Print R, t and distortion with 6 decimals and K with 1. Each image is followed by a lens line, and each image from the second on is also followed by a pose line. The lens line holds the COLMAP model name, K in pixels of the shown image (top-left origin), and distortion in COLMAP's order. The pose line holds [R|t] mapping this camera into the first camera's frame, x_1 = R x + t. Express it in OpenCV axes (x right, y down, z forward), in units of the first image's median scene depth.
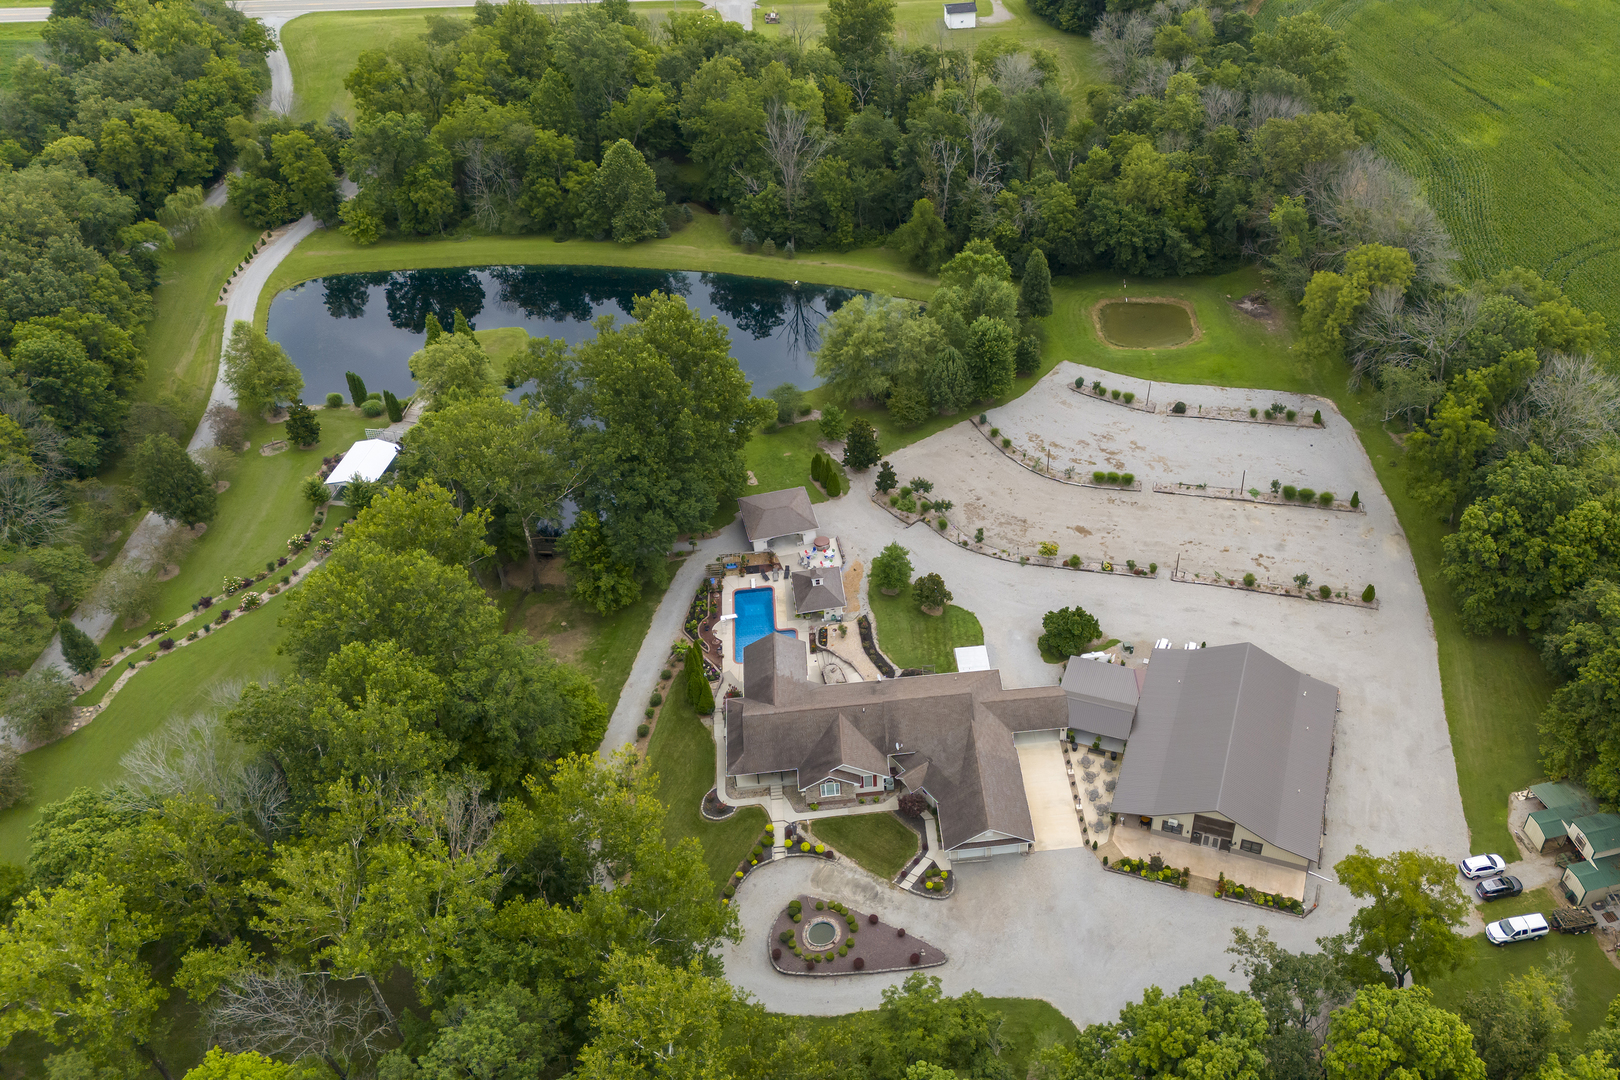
lens RADIAL K [[1409.5, 0, 941.8], [0, 1409.5, 542.3], [0, 0, 1]] dist [0.139298, -0.275370]
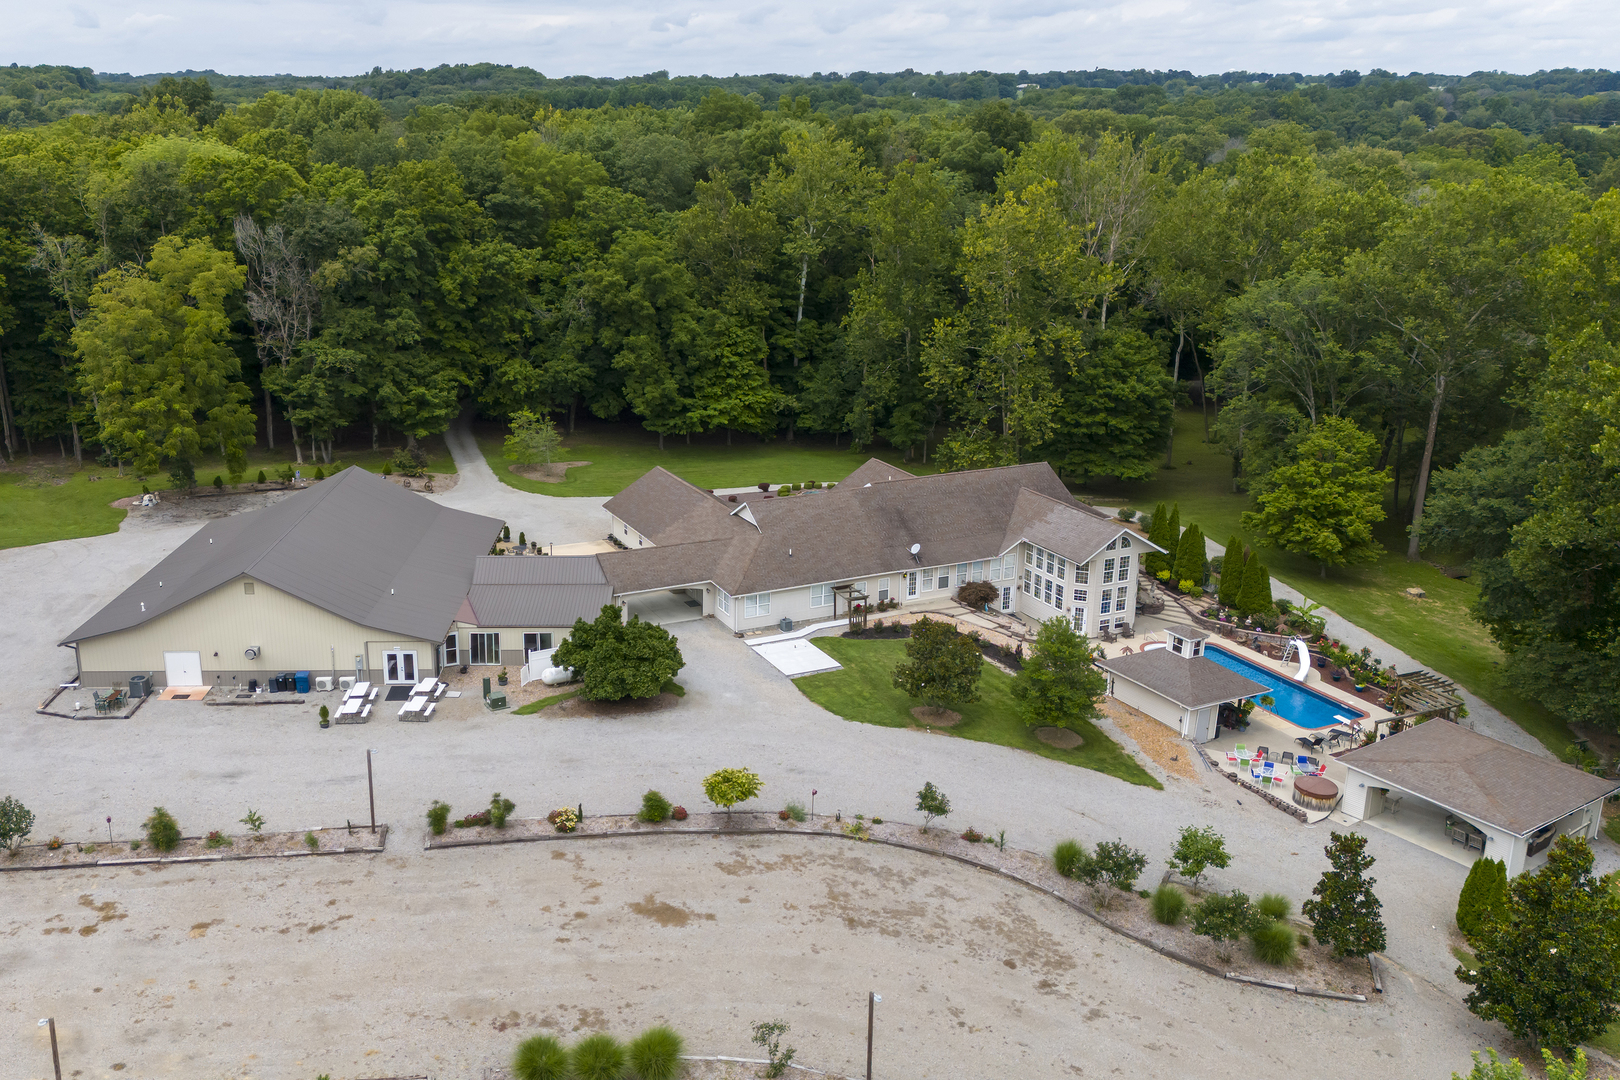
lens RADIAL K [[1379.0, 0, 742.1], [0, 1379.0, 542.2], [0, 0, 1]] dist [0.141989, -0.263097]
pose [[-0.949874, 0.089033, -0.299688, 0.191169], [-0.209545, 0.530088, 0.821643, -0.353481], [0.232014, 0.843256, -0.484860, 1.226116]]
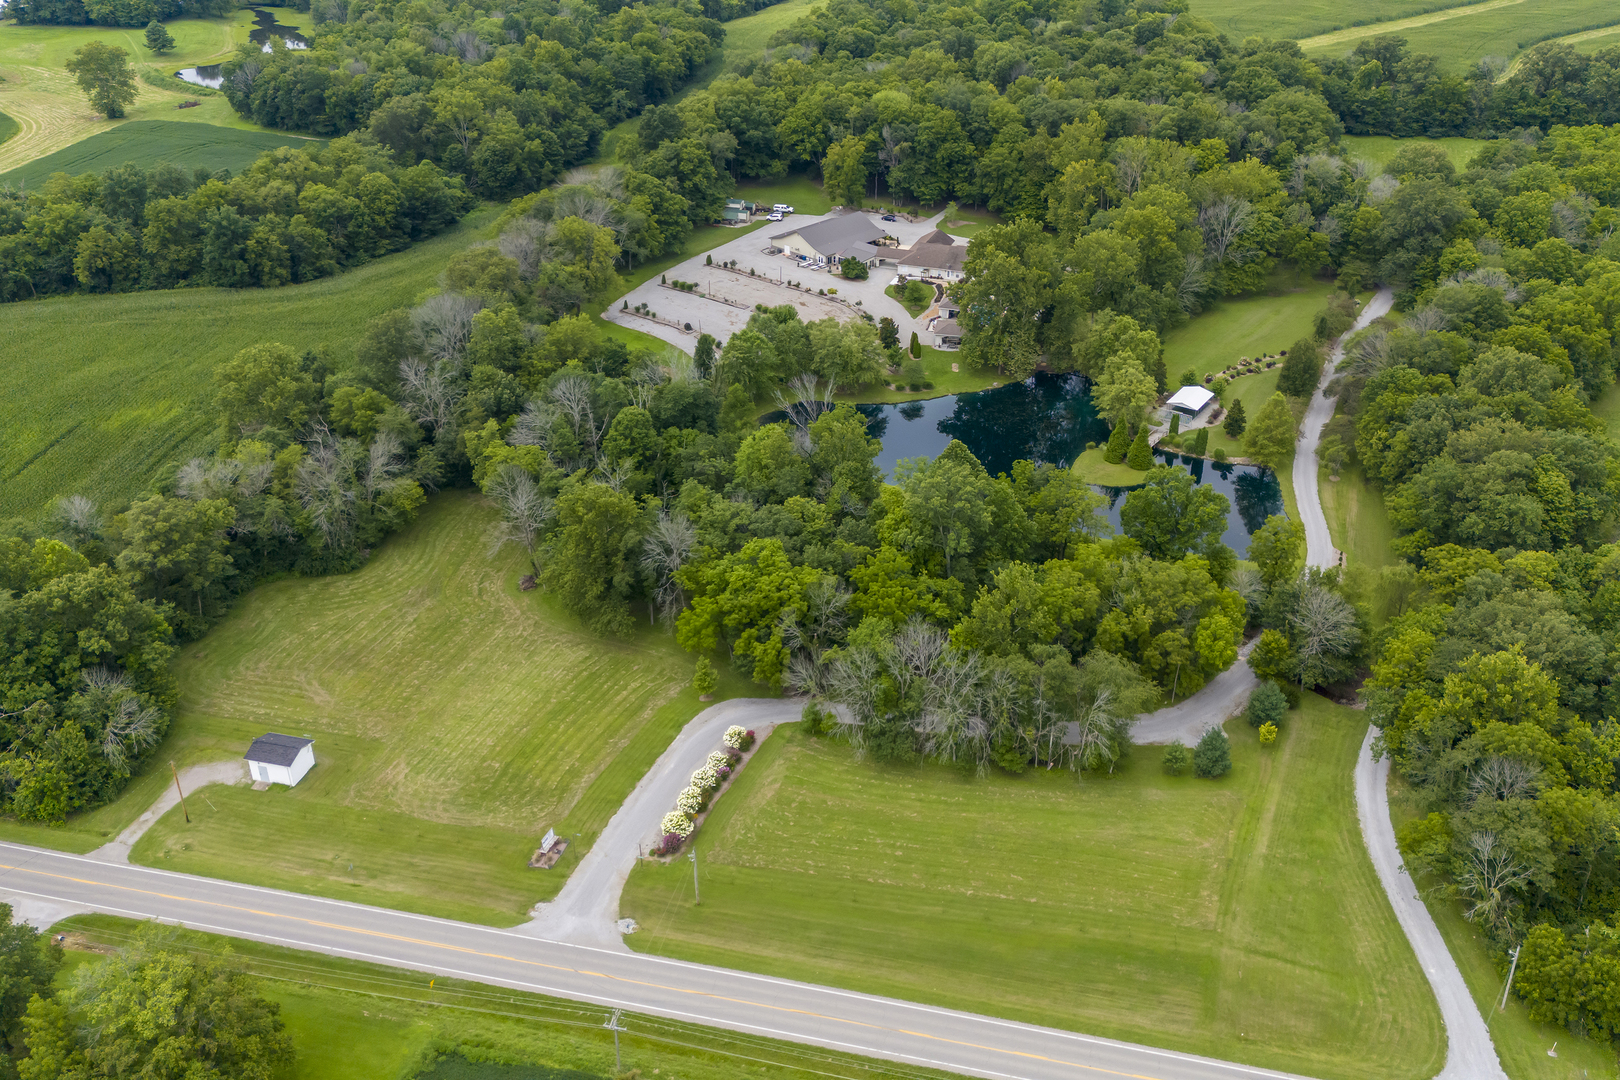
lens RADIAL K [[1346.4, 0, 790.3], [0, 1346.4, 541.3], [0, 0, 1]] dist [0.124837, -0.231305]
pose [[-0.887028, -0.226276, 0.402468, -0.750057], [0.312236, 0.348165, 0.883906, -1.648807], [-0.340132, 0.909714, -0.238180, 1.925994]]
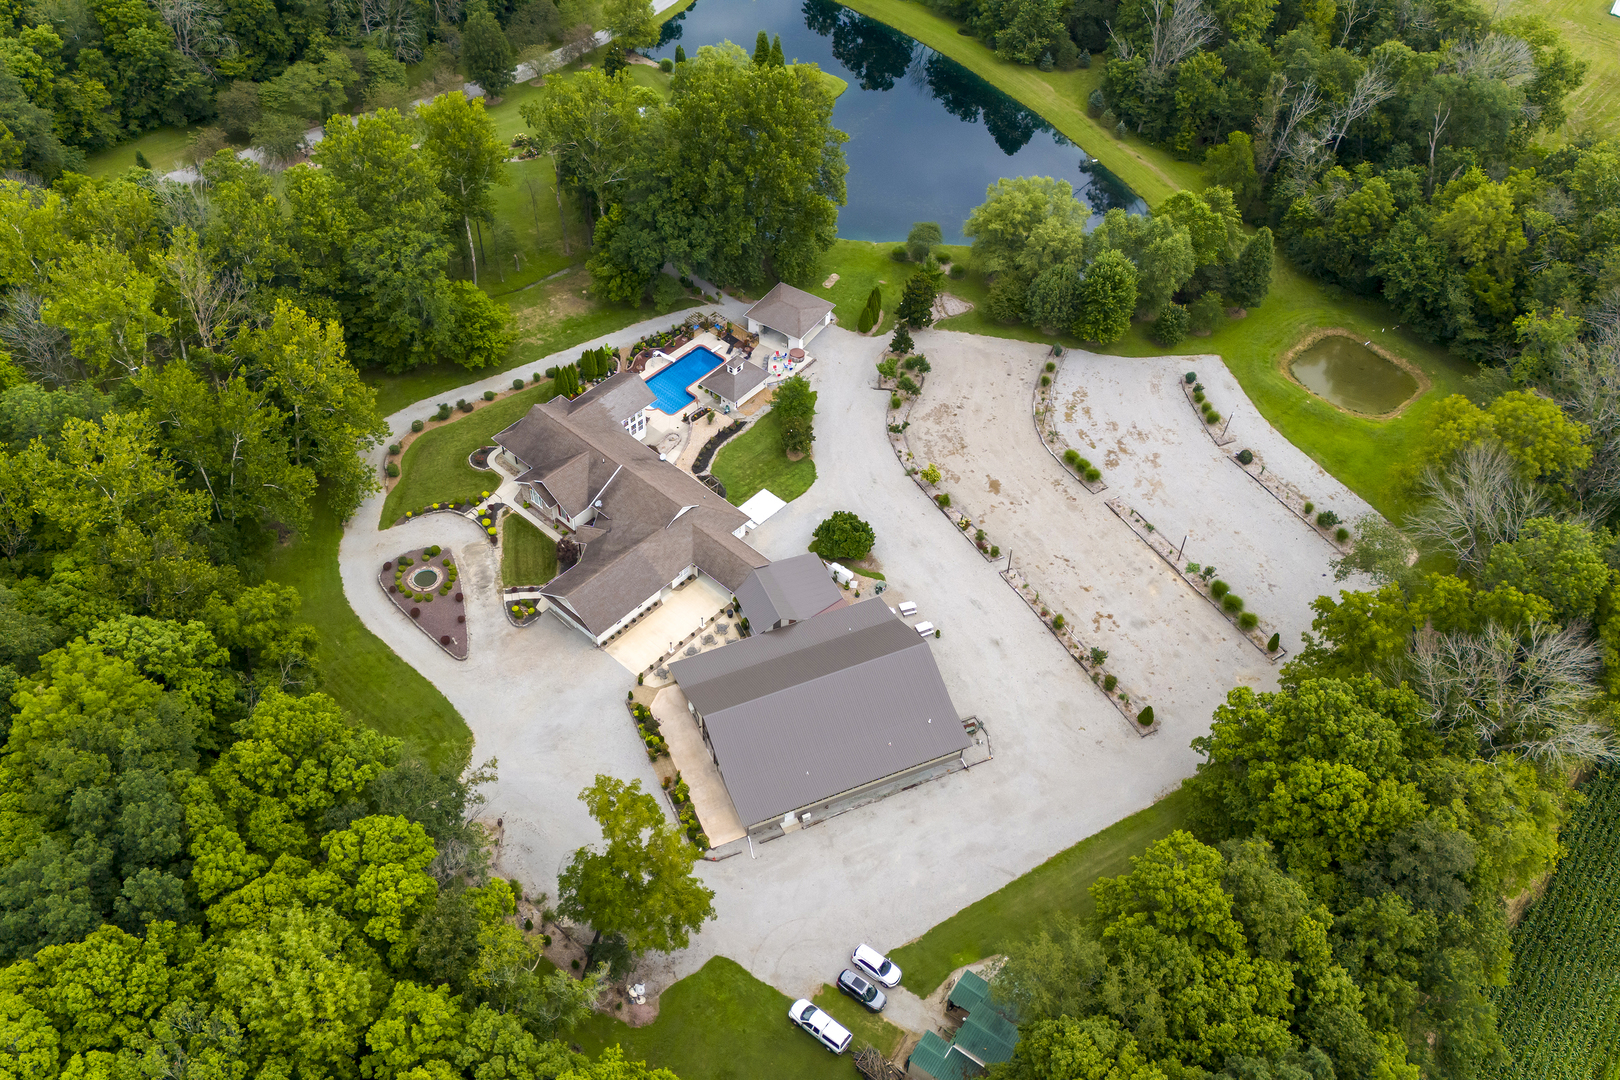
lens RADIAL K [[1379.0, 0, 742.1], [0, 1379.0, 542.2], [0, 0, 1]] dist [0.141989, -0.263097]
pose [[0.633688, 0.569352, -0.523716, 0.550544], [-0.513918, 0.815847, 0.265107, -0.149990], [0.578212, 0.101151, 0.809592, 0.204794]]
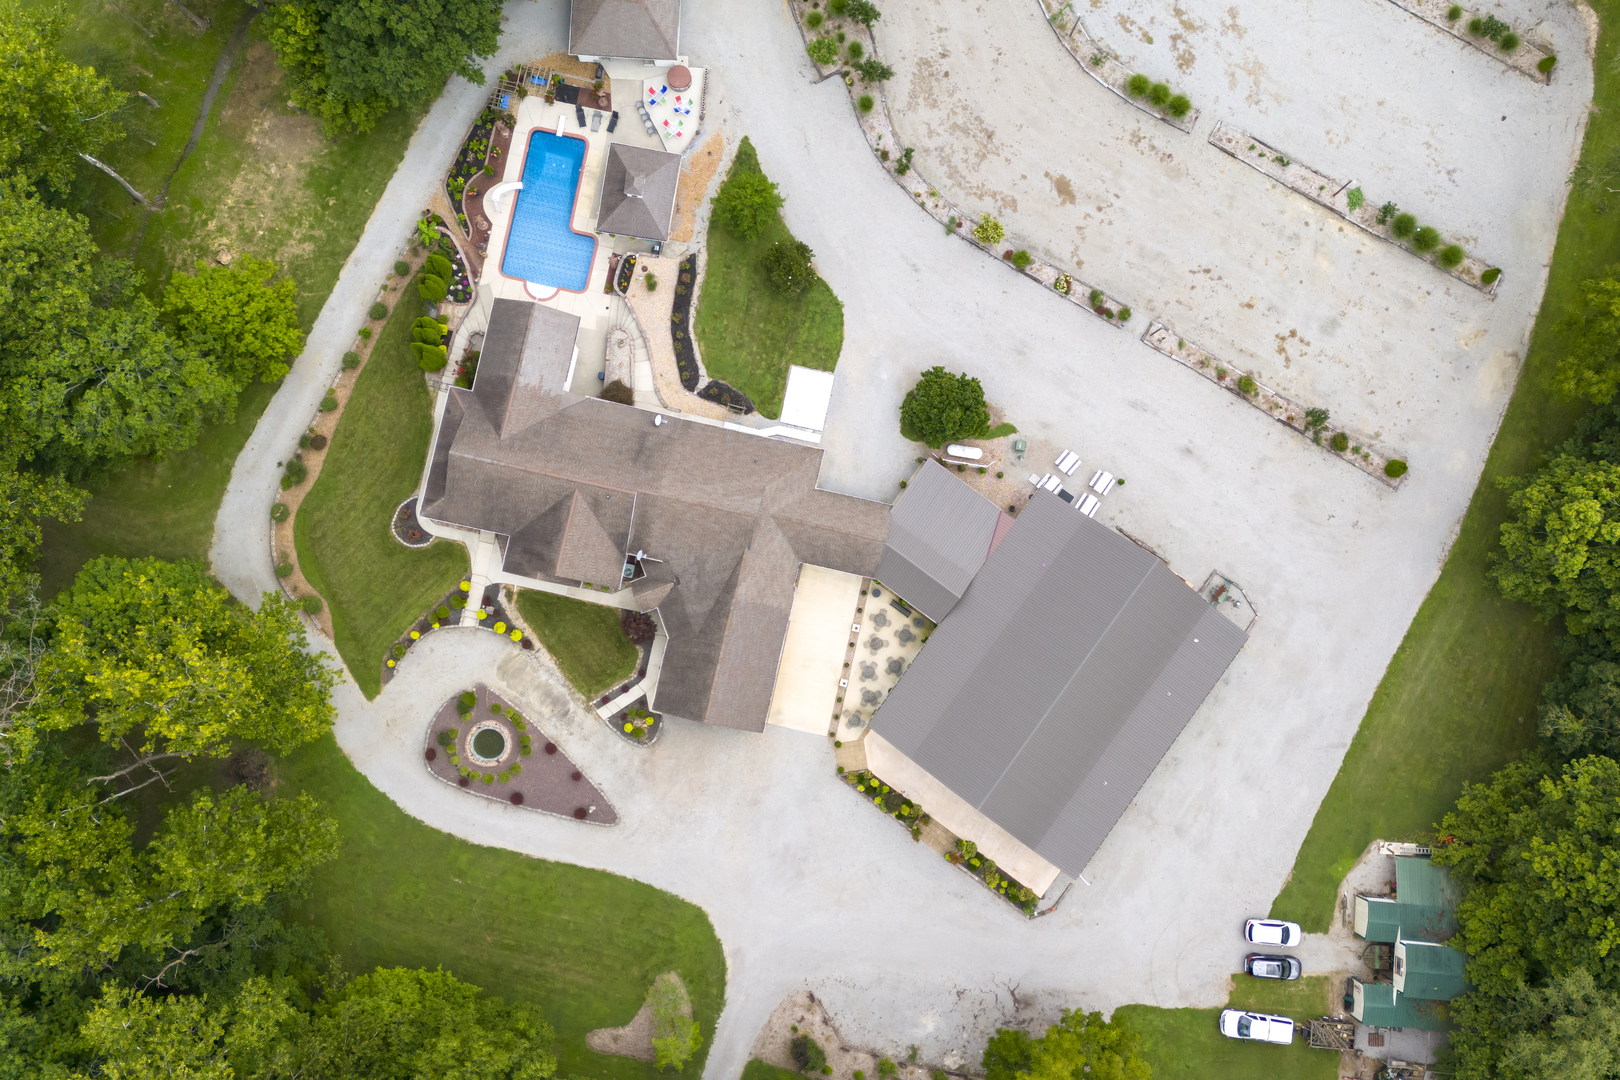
lens RADIAL K [[1346.4, 0, 790.3], [0, 1346.4, 541.3], [0, 0, 1]] dist [0.124837, -0.231305]
pose [[0.943493, 0.331393, 0.000436, 0.038613], [-0.229333, 0.651974, 0.722728, -0.368961], [0.239223, -0.681989, 0.691132, 0.481772]]
